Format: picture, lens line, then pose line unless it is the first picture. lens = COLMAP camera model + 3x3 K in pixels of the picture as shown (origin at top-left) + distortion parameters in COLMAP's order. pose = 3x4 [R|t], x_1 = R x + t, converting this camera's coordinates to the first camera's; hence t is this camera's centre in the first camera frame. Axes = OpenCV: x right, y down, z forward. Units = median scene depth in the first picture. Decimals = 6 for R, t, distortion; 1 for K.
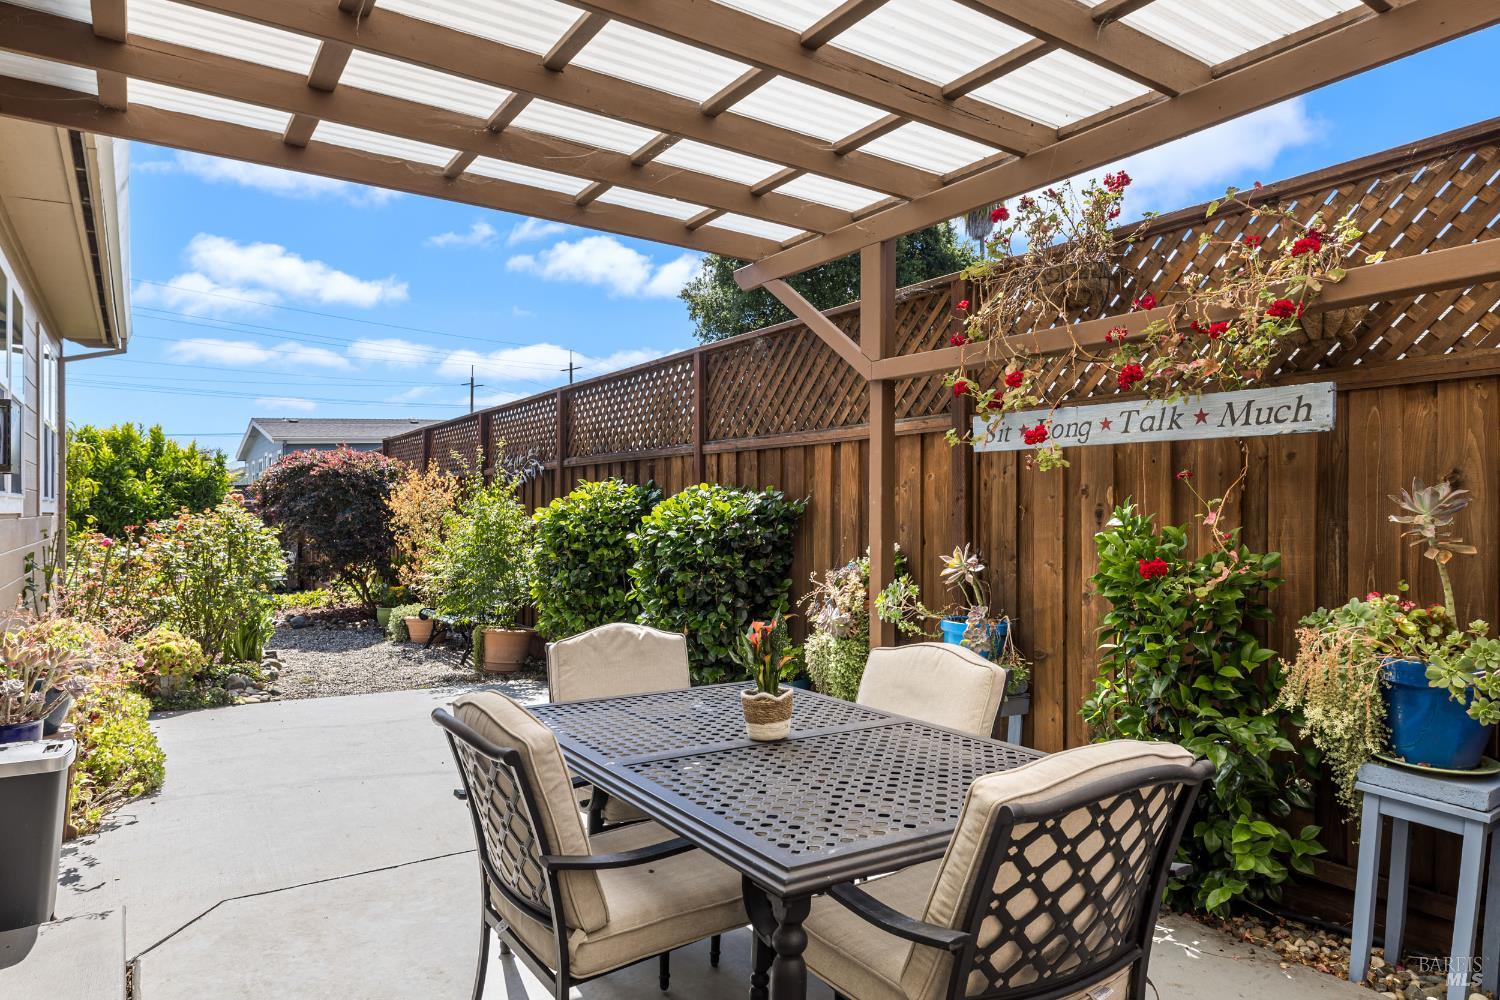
lens RADIAL K [[910.0, 0, 751.5], [0, 910.0, 485.7], [0, 0, 1]] dist [-0.006683, -0.000697]
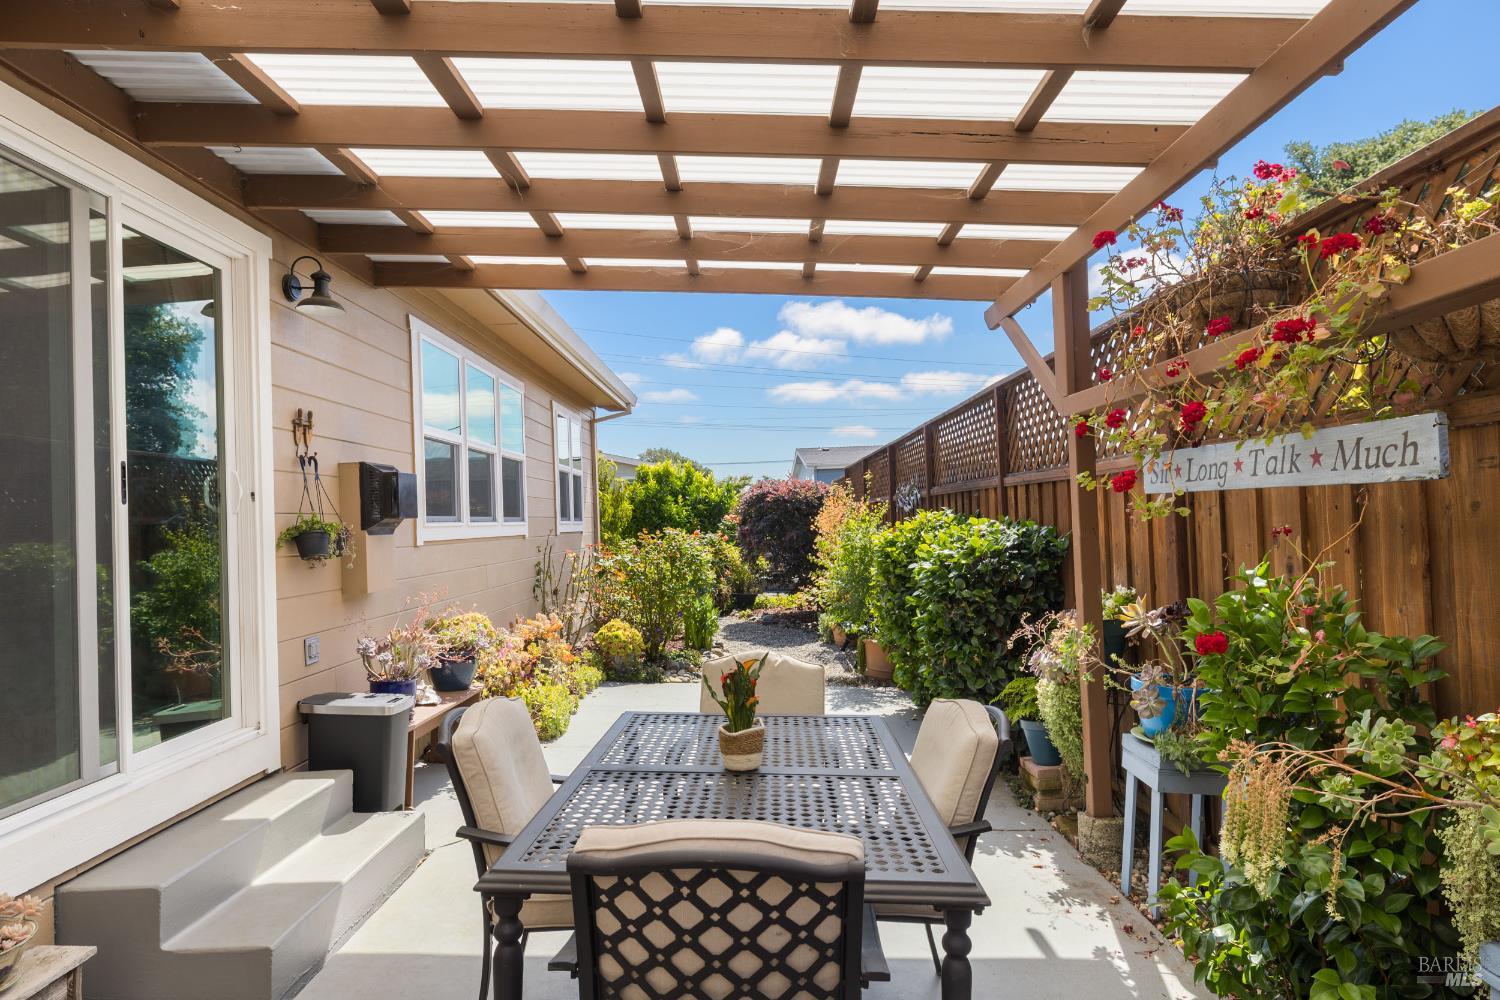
lens RADIAL K [[846.2, 0, 746.7], [0, 846.2, 493.8], [0, 0, 1]] dist [-0.005958, -0.000783]
pose [[0.838202, -0.011551, -0.545237, 0.368000], [0.006974, 0.999921, -0.010461, -0.030719], [0.545315, 0.004966, 0.838217, 0.081239]]
